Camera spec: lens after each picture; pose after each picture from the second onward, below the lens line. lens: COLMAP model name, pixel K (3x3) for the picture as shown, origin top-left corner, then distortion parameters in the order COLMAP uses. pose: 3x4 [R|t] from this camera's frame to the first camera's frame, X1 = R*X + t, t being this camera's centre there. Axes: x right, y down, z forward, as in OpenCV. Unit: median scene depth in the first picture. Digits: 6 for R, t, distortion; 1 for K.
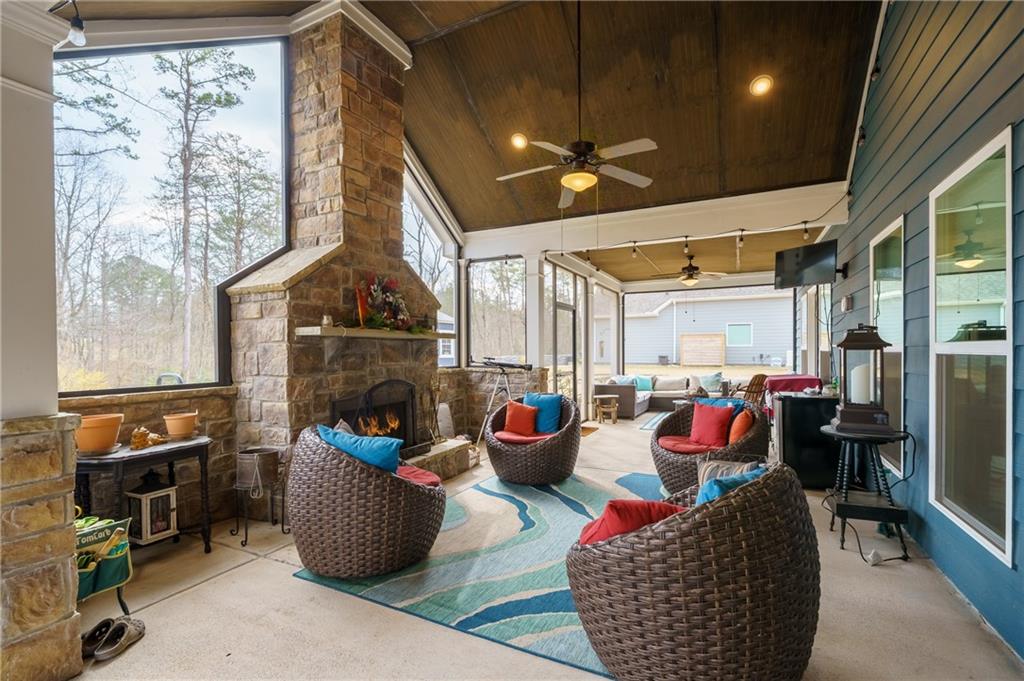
lens RADIAL K [[454.4, 0, 511.3], [0, 454.4, 351.1], [0, 0, 1]] dist [0.003519, 0.000631]
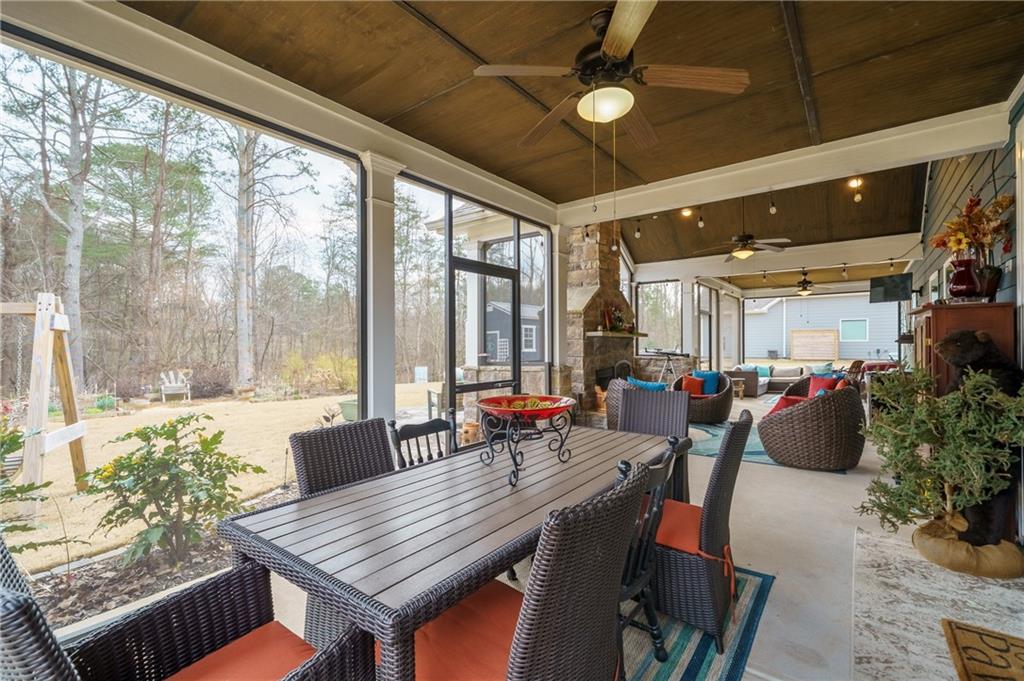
lens RADIAL K [[454.4, 0, 509.1], [0, 454.4, 343.0], [0, 0, 1]] dist [0.003519, 0.000631]
pose [[0.981866, 0.000062, -0.189577, -0.184737], [-0.001437, 0.999974, -0.007114, 0.004403], [0.189572, 0.007257, 0.981840, -0.427517]]
